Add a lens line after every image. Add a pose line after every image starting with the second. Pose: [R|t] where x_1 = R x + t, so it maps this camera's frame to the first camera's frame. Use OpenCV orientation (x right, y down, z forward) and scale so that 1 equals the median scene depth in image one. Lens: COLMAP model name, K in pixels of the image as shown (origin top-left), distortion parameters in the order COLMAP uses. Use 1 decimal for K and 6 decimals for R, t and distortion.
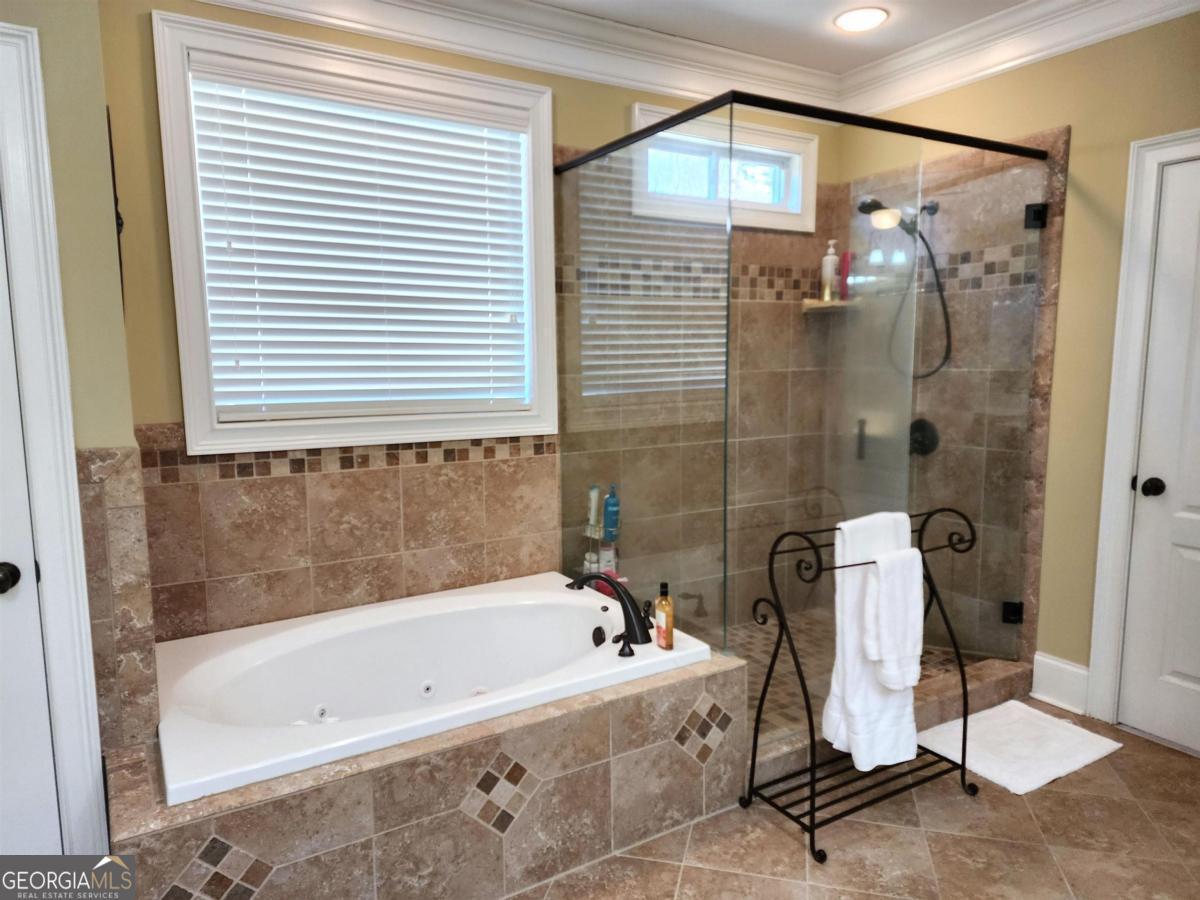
lens RADIAL K [[809.0, 0, 597.7], [0, 809.0, 454.7], [0, 0, 1]] dist [0.009885, -0.001217]
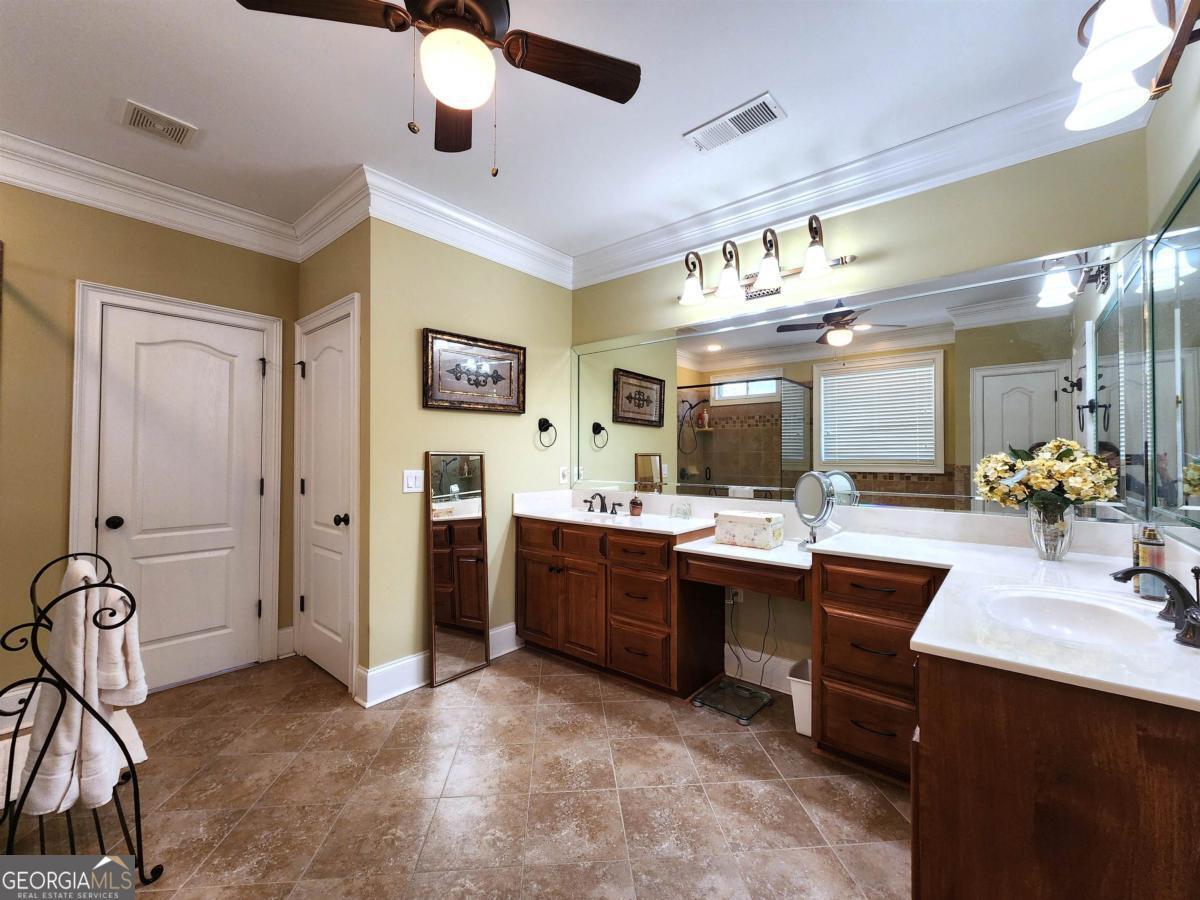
lens RADIAL K [[491.4, 0, 595.8], [0, 491.4, 449.4], [0, 0, 1]] dist [-0.002240, 0.000034]
pose [[-0.313899, 0.018555, 0.949275, -0.426176], [0.118461, 0.992762, 0.019767, -0.005638], [-0.942037, 0.118657, -0.313825, 0.467579]]
